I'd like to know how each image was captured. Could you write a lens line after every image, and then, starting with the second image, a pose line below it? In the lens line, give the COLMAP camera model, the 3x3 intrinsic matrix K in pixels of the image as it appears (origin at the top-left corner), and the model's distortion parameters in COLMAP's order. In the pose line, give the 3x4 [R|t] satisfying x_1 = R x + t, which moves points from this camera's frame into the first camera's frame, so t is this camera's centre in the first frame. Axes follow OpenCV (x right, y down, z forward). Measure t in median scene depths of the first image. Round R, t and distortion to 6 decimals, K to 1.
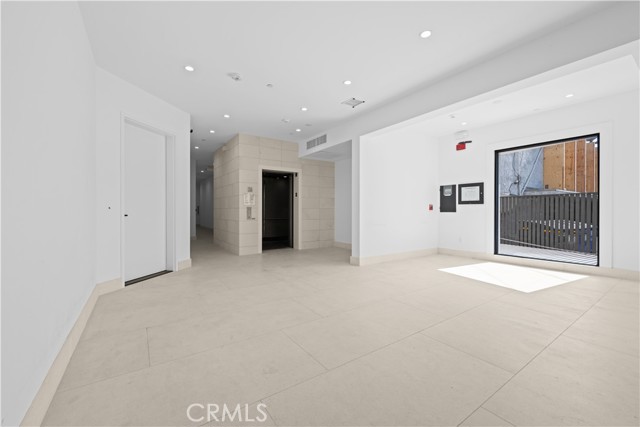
lens RADIAL K [[267.6, 0, 320.0], [0, 267.6, 213.5], [0, 0, 1]] dist [0.000193, 0.000021]
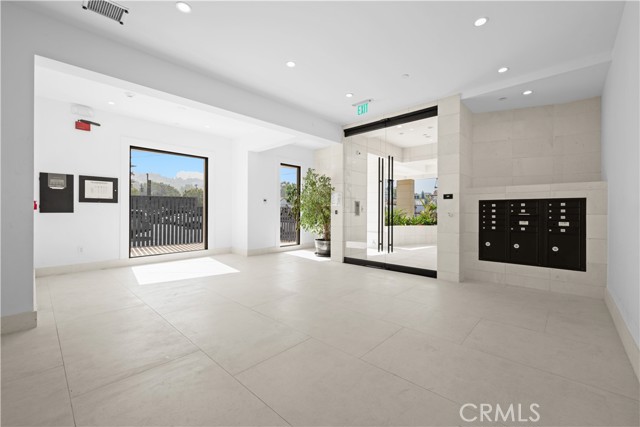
lens RADIAL K [[267.6, 0, 320.0], [0, 267.6, 213.5], [0, 0, 1]] dist [0.000193, 0.000021]
pose [[-0.232615, -0.007634, 0.972539, -0.375394], [0.008601, 0.999914, 0.009907, -0.004349], [-0.972531, 0.010670, -0.232529, 0.539781]]
